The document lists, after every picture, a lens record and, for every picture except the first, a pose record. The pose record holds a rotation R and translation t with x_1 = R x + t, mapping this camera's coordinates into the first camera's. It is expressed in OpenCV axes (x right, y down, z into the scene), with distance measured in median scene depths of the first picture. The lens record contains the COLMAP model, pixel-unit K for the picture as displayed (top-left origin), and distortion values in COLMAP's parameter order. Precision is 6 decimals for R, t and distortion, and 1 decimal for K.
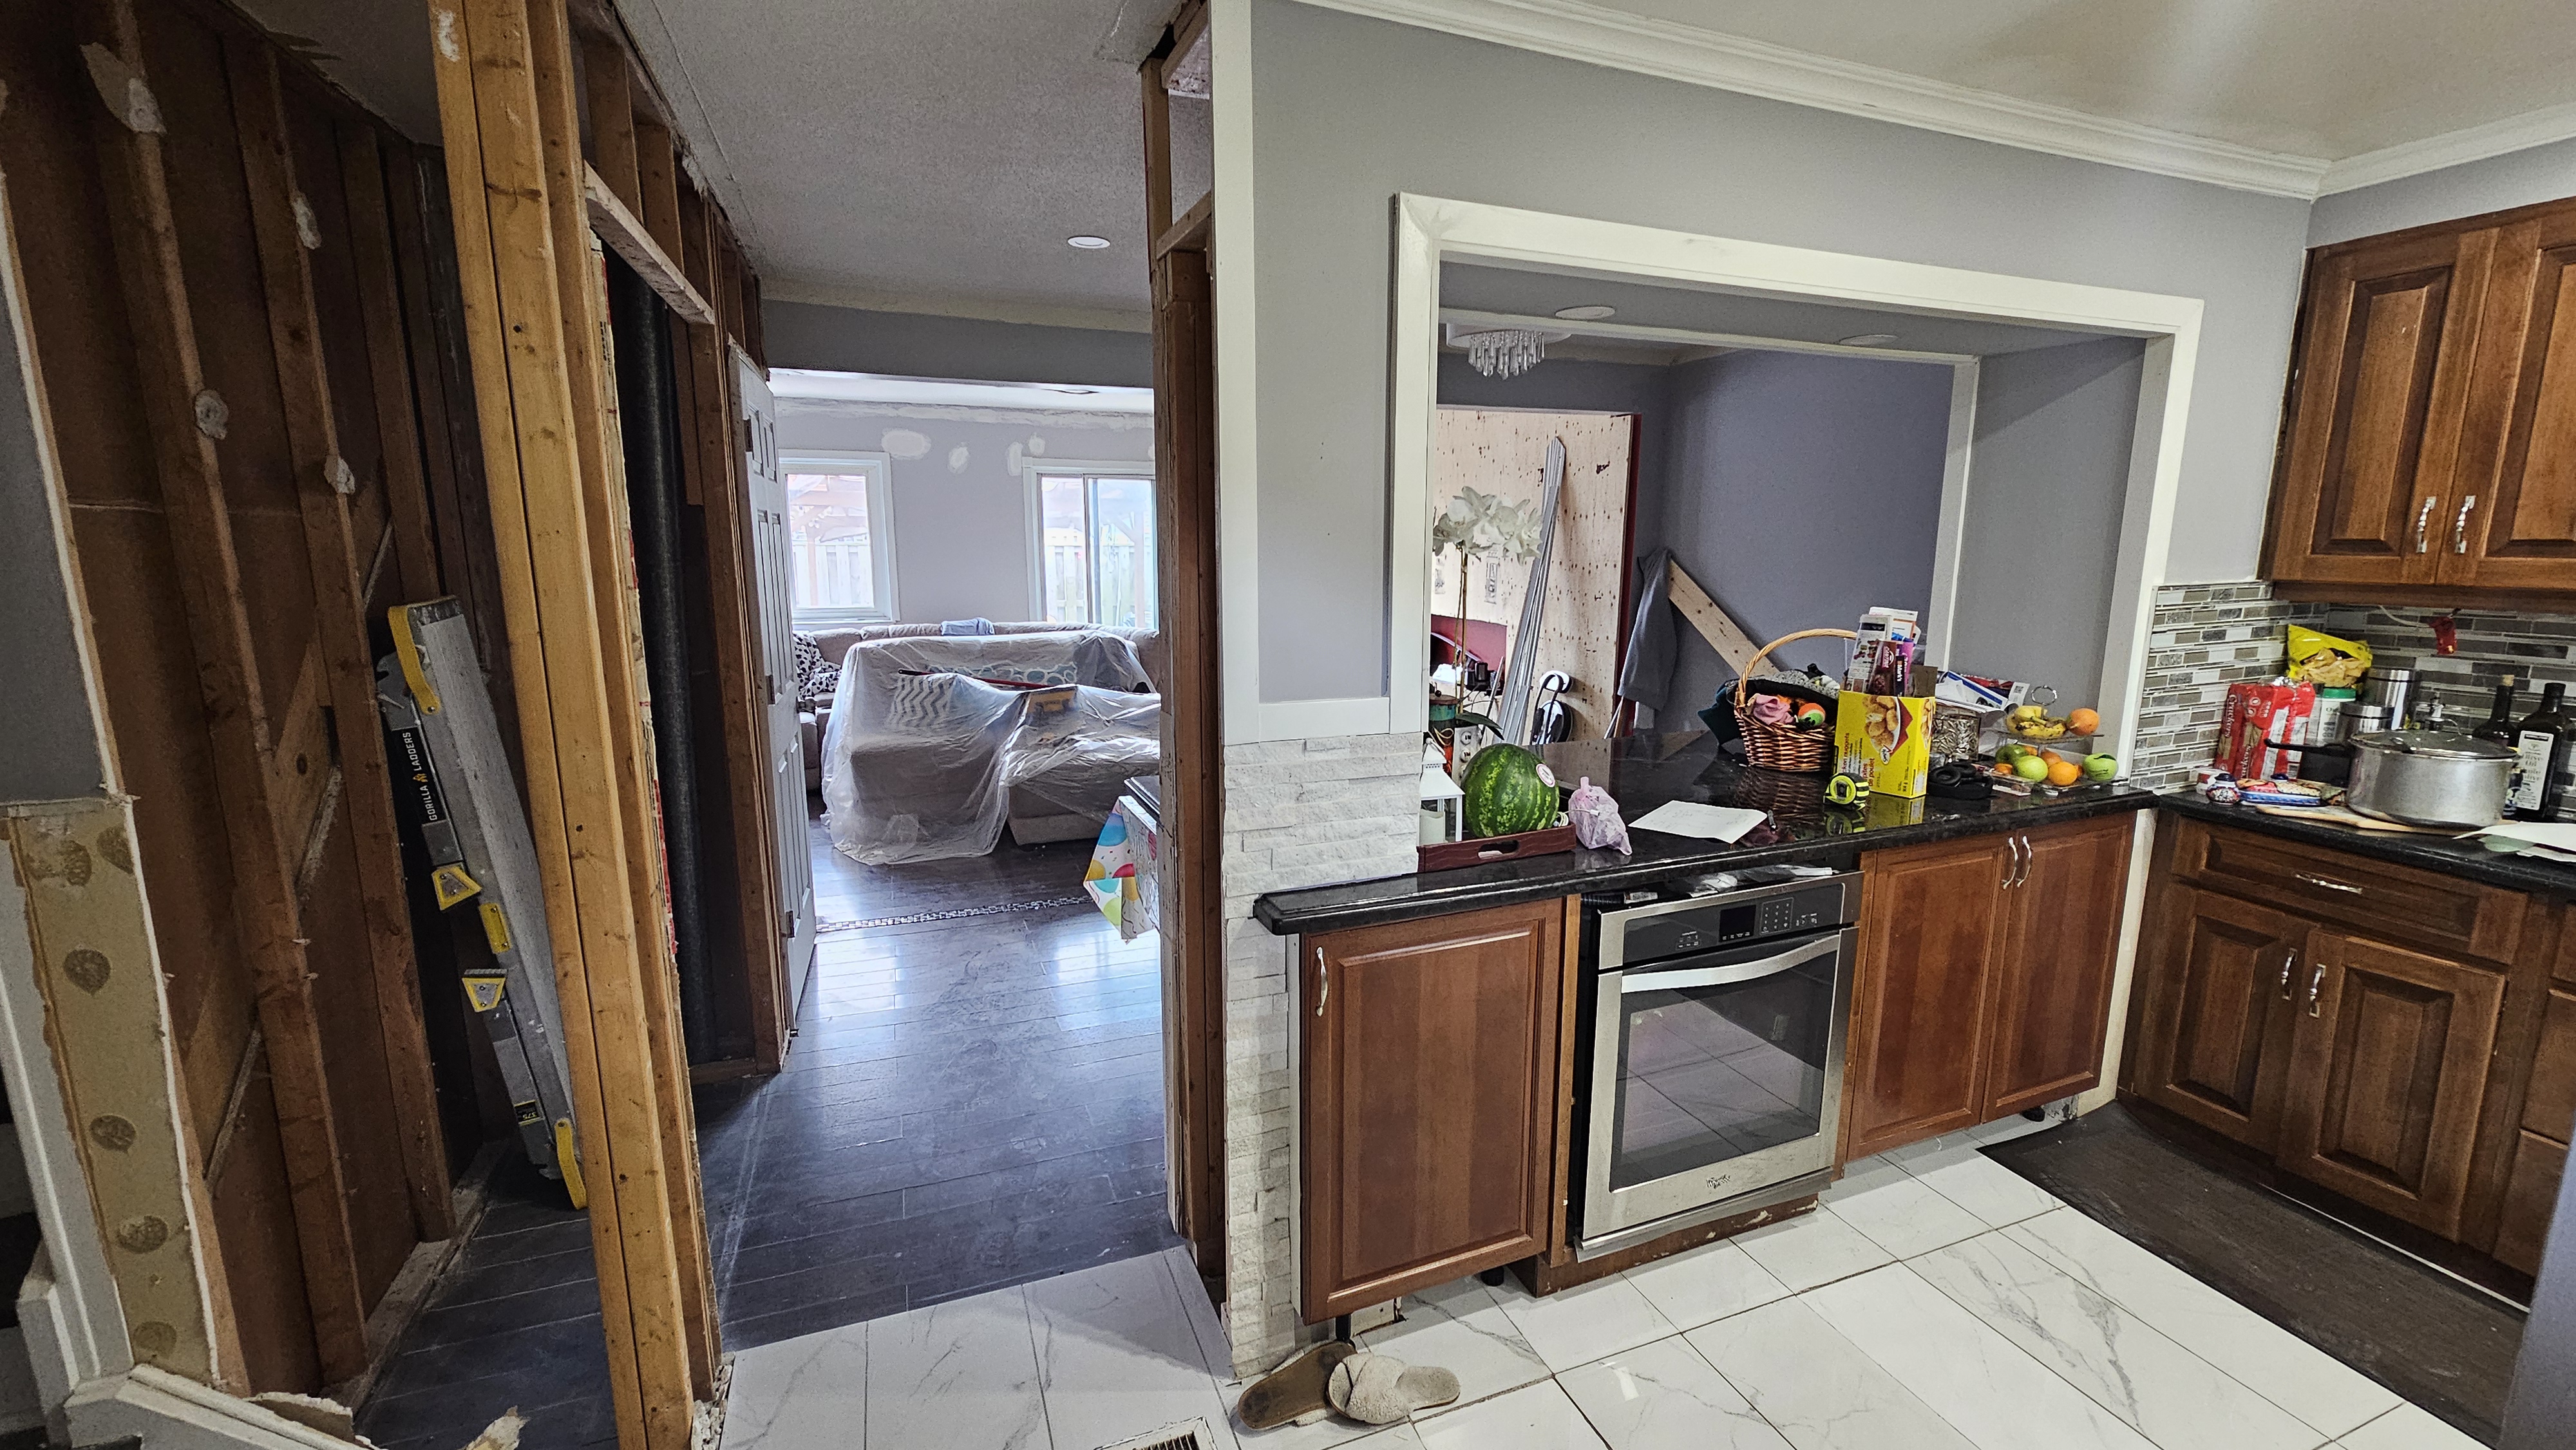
lens RADIAL K [[1046.8, 0, 1291.2], [0, 1046.8, 724.8], [0, 0, 1]] dist [0.000632, -0.000002]
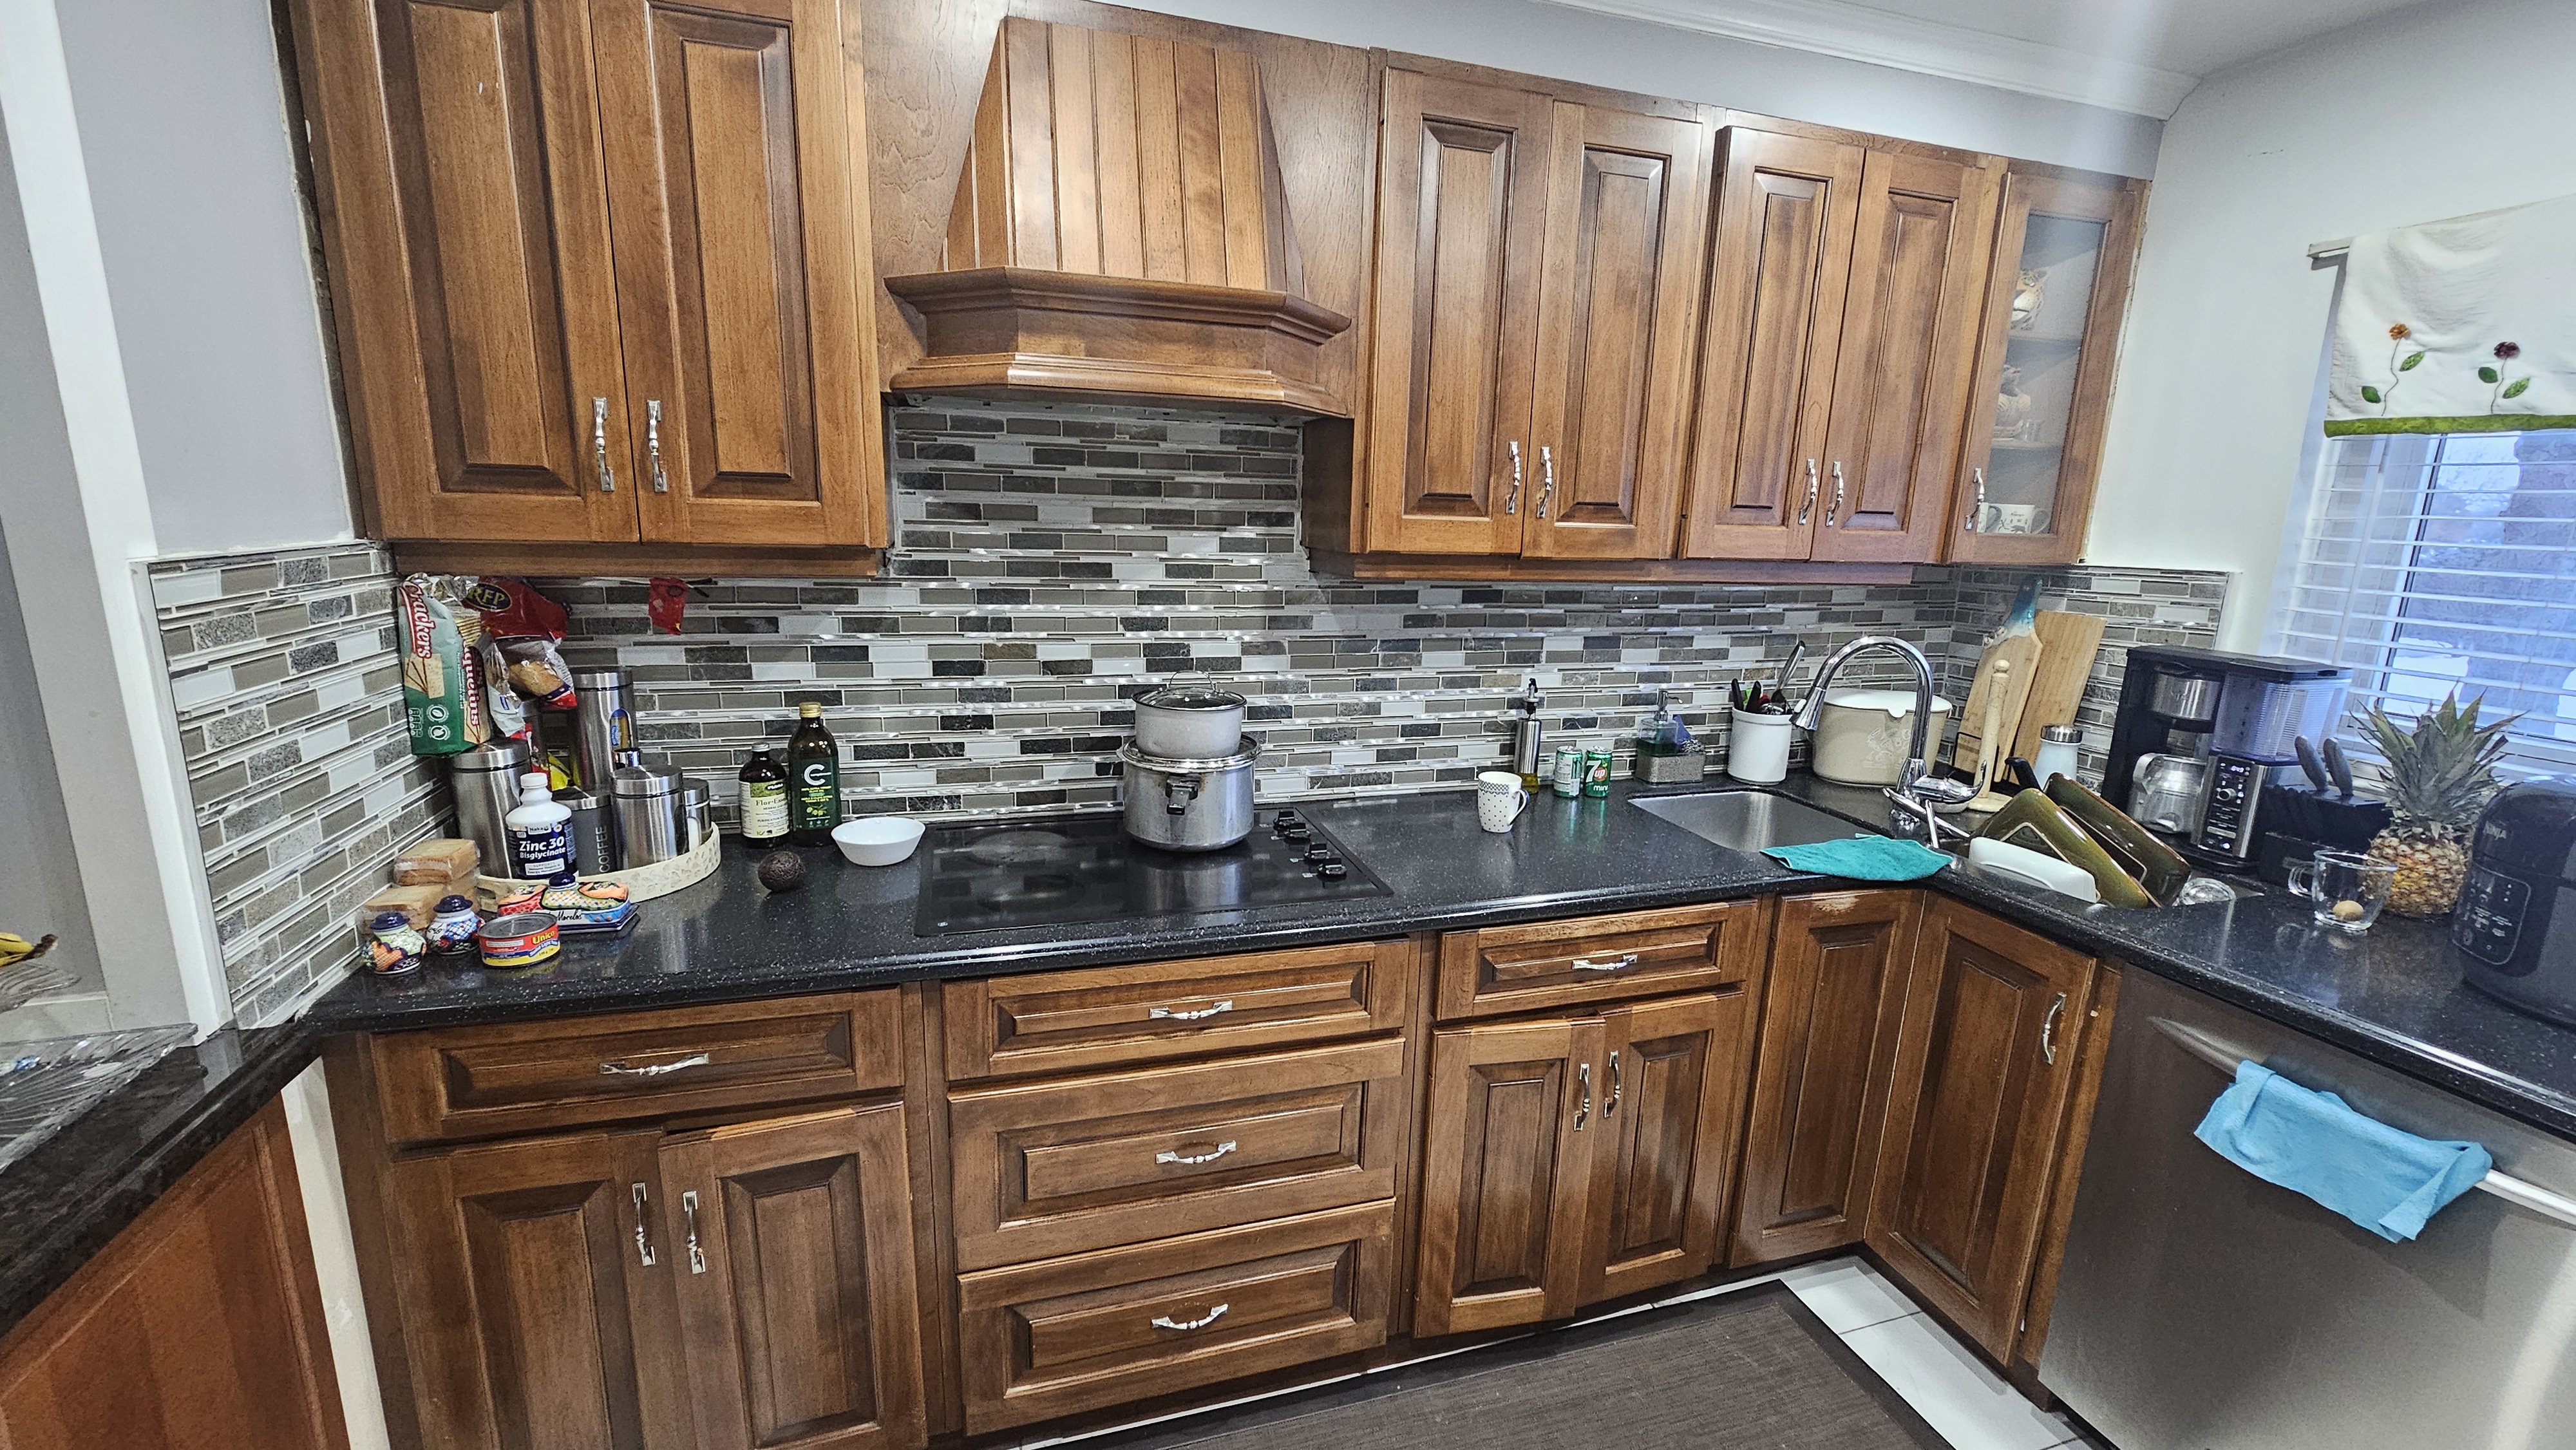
lens RADIAL K [[1046.8, 0, 1291.2], [0, 1046.8, 724.8], [0, 0, 1]] dist [0.000632, -0.000002]
pose [[0.070408, -0.197205, 0.977831, 0.444805], [0.154058, 0.970652, 0.184665, -0.076895], [-0.985550, 0.137641, 0.098723, 0.525658]]
